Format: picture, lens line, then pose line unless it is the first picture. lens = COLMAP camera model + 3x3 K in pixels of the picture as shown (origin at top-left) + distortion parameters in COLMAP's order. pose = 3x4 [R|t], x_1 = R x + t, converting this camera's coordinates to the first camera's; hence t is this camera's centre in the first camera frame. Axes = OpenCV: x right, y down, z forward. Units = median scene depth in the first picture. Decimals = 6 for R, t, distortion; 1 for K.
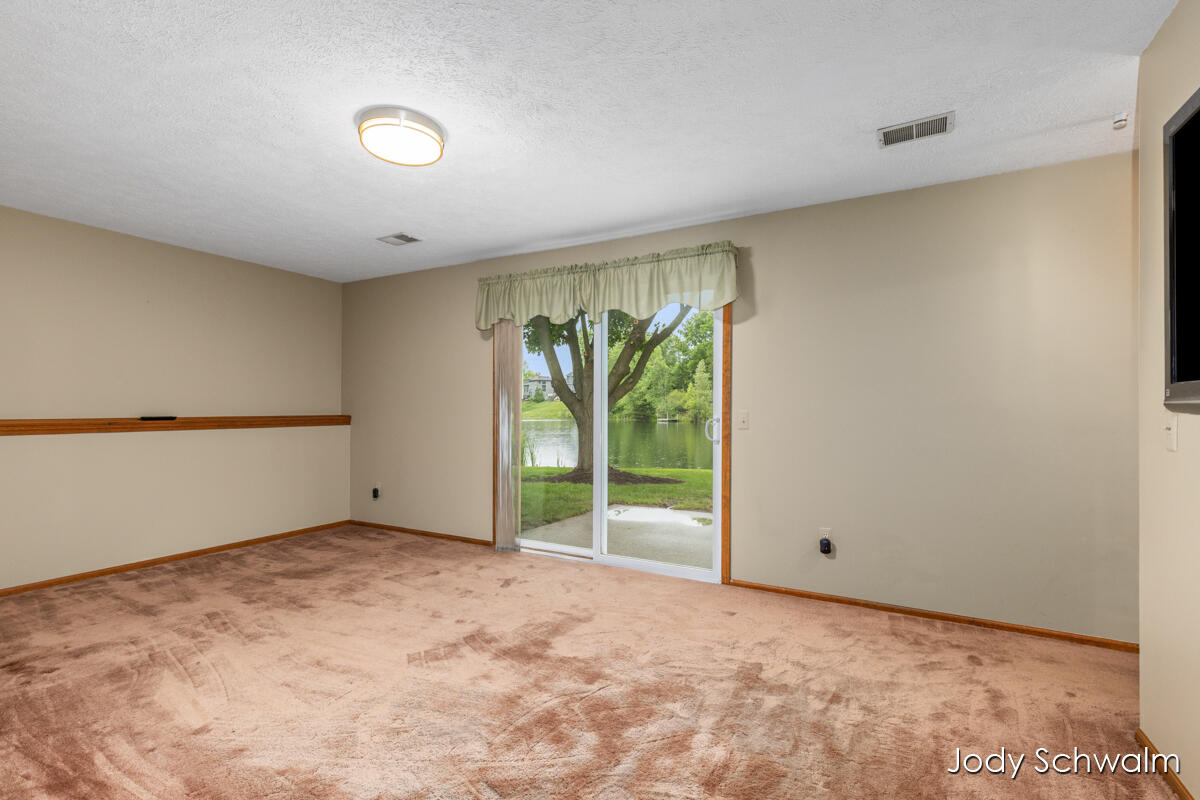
lens RADIAL K [[529.0, 0, 592.4], [0, 529.0, 409.7], [0, 0, 1]] dist [0.000076, -0.000019]
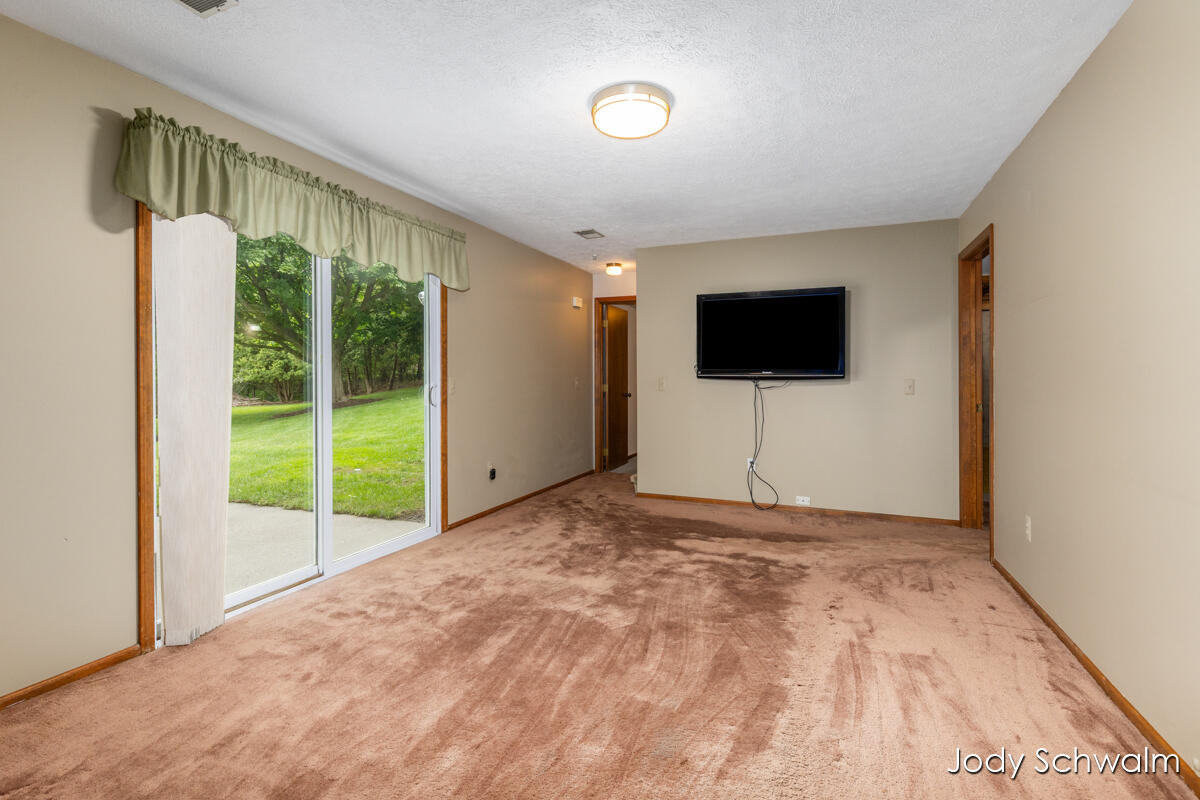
lens RADIAL K [[546.7, 0, 604.6], [0, 546.7, 381.4], [0, 0, 1]] dist [0.005816, -0.000020]
pose [[-0.125098, -0.008017, 0.992112, -0.943470], [-0.002469, 0.999967, 0.007769, -0.002374], [-0.992141, -0.001478, -0.125113, 0.796540]]
